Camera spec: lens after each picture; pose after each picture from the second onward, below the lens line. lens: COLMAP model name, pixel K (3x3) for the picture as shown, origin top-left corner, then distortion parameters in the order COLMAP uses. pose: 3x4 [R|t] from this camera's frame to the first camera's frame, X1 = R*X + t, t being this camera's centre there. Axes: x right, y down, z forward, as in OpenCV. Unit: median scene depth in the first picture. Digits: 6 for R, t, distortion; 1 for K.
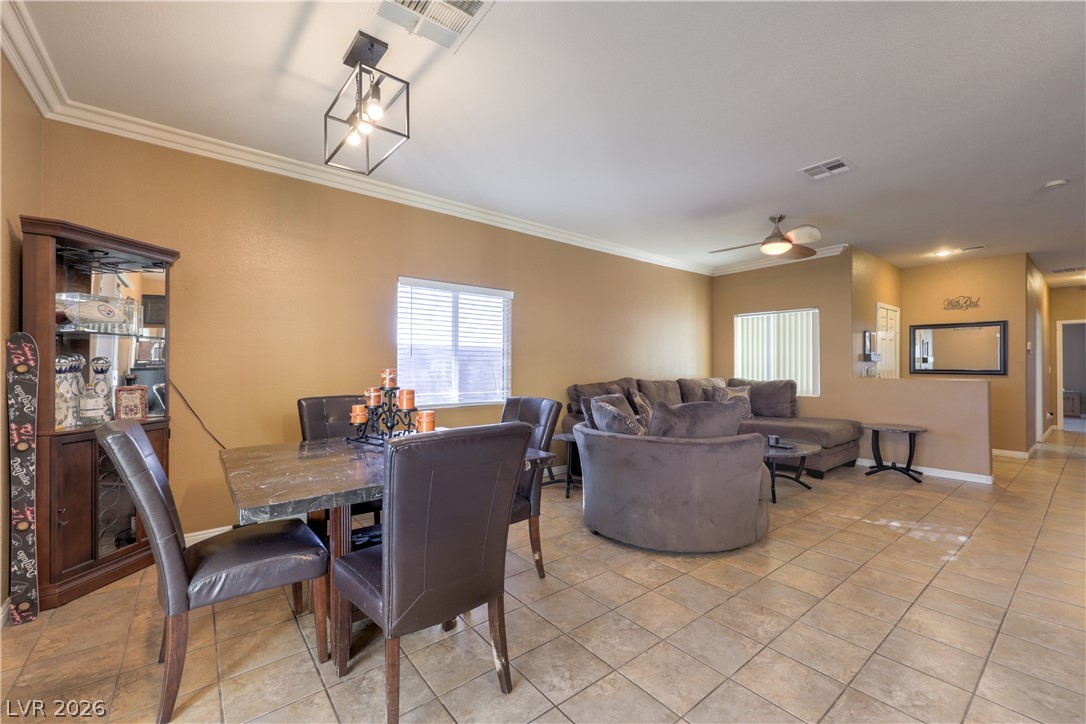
lens RADIAL K [[440.4, 0, 564.4], [0, 440.4, 365.1], [0, 0, 1]] dist [0.001263, 0.000080]
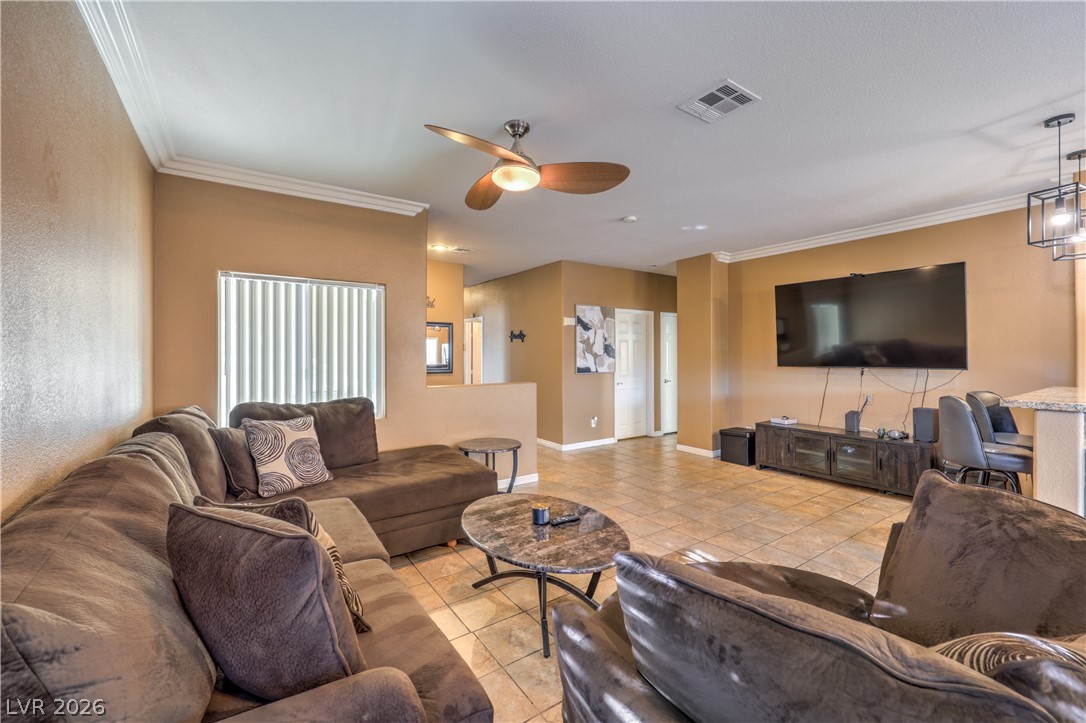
lens RADIAL K [[453.0, 0, 543.3], [0, 453.0, 353.5], [0, 0, 1]] dist [0.005402, 0.000161]
pose [[0.086182, -0.000489, 0.996279, -0.088452], [-0.000407, 1.000000, 0.000526, -0.027293], [-0.996279, -0.000451, 0.086182, 0.696488]]
